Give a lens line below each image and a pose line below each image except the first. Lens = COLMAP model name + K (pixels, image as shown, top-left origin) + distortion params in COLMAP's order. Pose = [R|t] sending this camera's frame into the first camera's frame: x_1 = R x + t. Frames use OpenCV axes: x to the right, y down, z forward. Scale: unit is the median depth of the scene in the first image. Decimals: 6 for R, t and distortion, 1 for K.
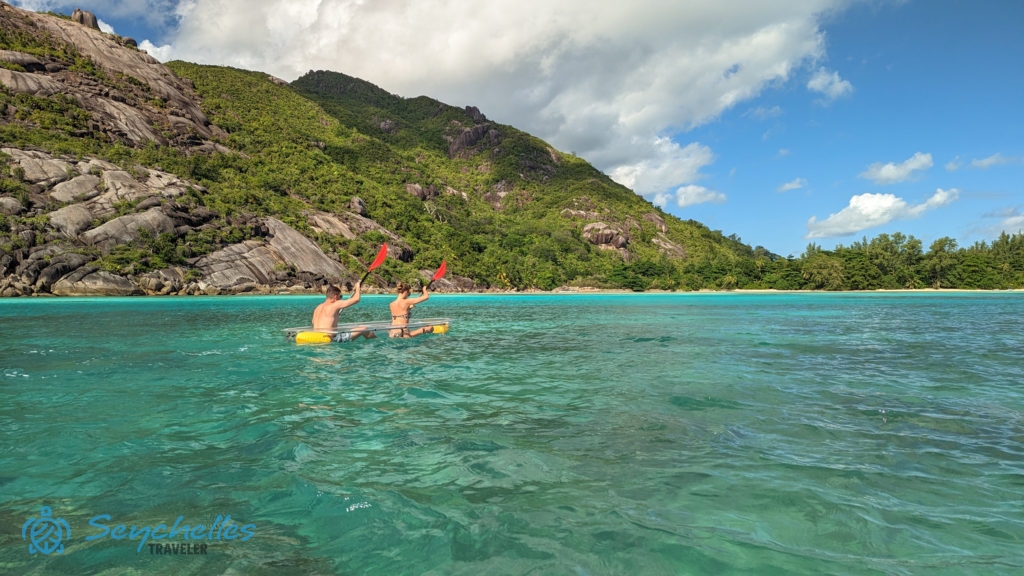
lens RADIAL K [[713.5, 0, 518.6], [0, 713.5, 283.1], [0, 0, 1]] dist [0.070495, -0.072829]
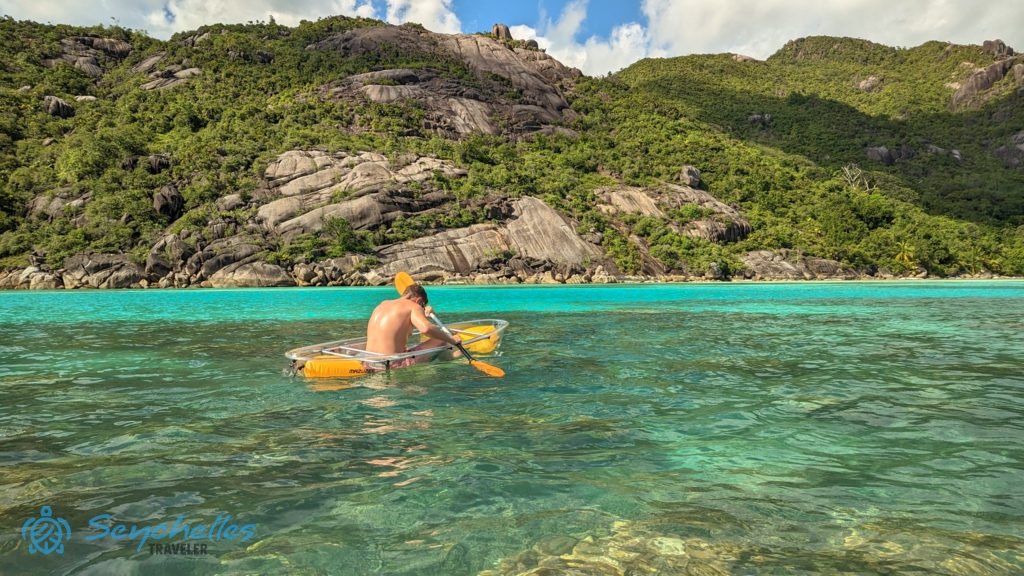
lens RADIAL K [[713.5, 0, 518.6], [0, 713.5, 283.1], [0, 0, 1]] dist [0.070495, -0.072829]
pose [[0.773455, -0.001077, -0.633850, 0.119986], [0.013209, 0.999809, 0.014420, 0.001349], [0.633714, -0.019526, 0.773321, 0.179520]]
